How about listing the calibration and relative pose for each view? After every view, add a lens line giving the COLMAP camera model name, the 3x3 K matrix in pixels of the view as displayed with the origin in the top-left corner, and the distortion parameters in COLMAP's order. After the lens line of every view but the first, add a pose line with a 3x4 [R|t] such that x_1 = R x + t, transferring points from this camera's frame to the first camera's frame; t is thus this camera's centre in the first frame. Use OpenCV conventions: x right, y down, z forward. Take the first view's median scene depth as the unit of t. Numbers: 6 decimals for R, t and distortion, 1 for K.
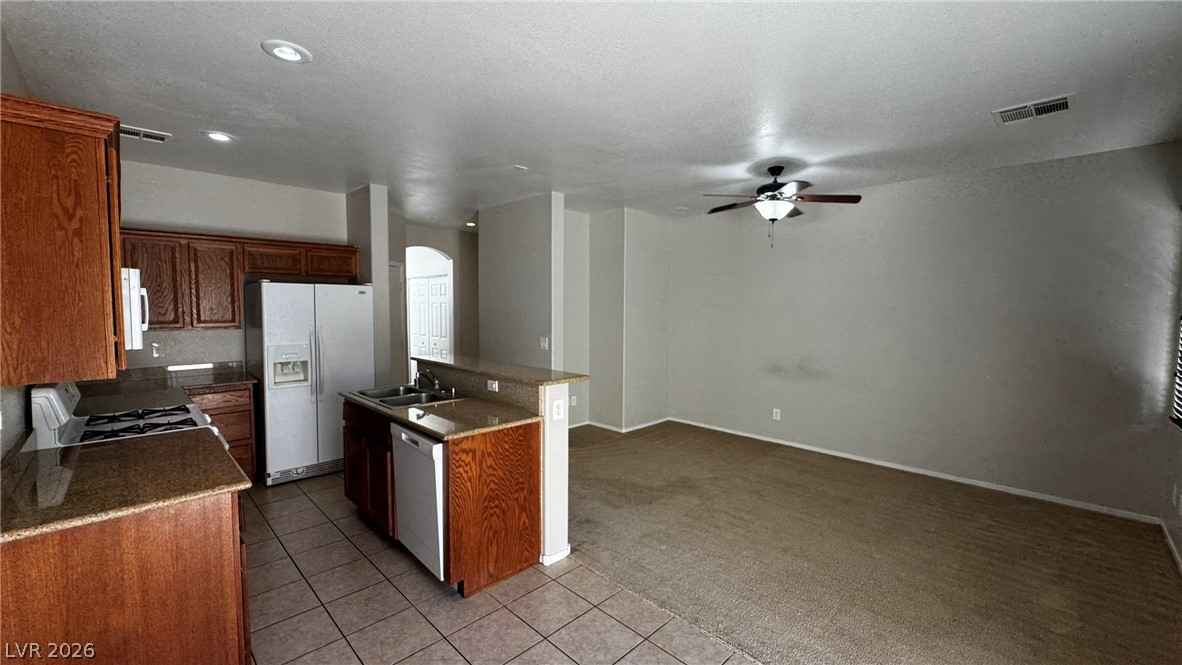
lens RADIAL K [[475.0, 0, 592.3], [0, 475.0, 333.0], [0, 0, 1]] dist [-0.003619, -0.001441]
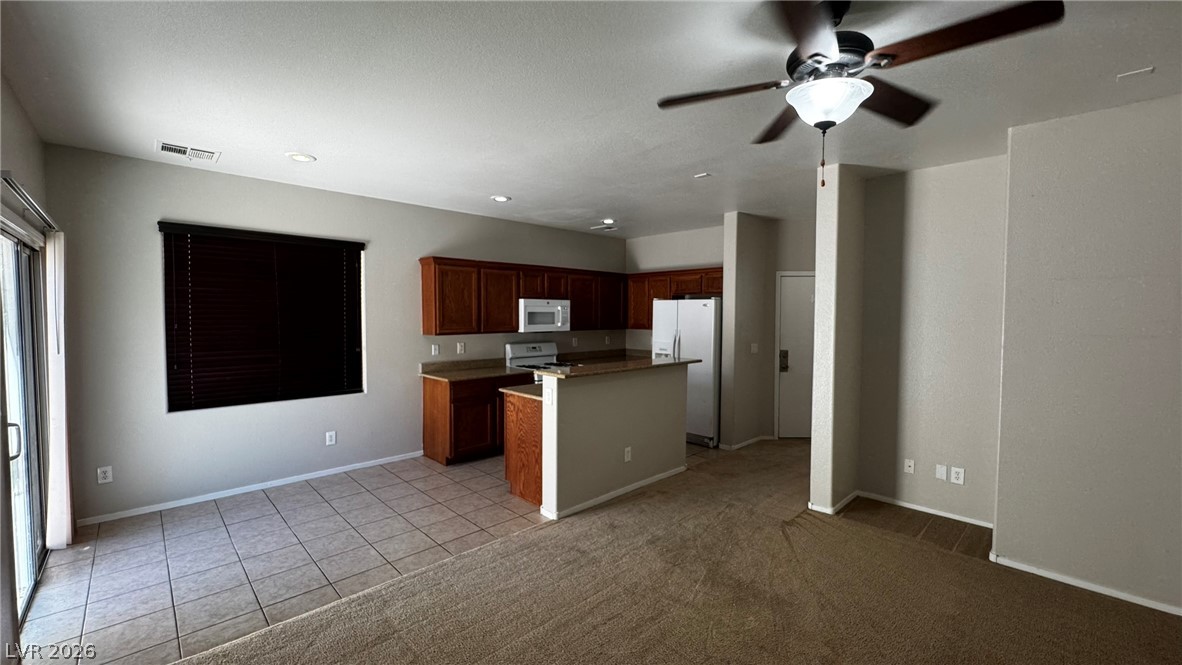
lens RADIAL K [[475.0, 0, 589.2], [0, 475.0, 332.6], [0, 0, 1]] dist [-0.003619, -0.001441]
pose [[-0.019166, 0.033002, -0.999271, 1.269667], [-0.065783, 0.997248, 0.034197, -0.061066], [0.997650, 0.066391, -0.016943, 1.200724]]
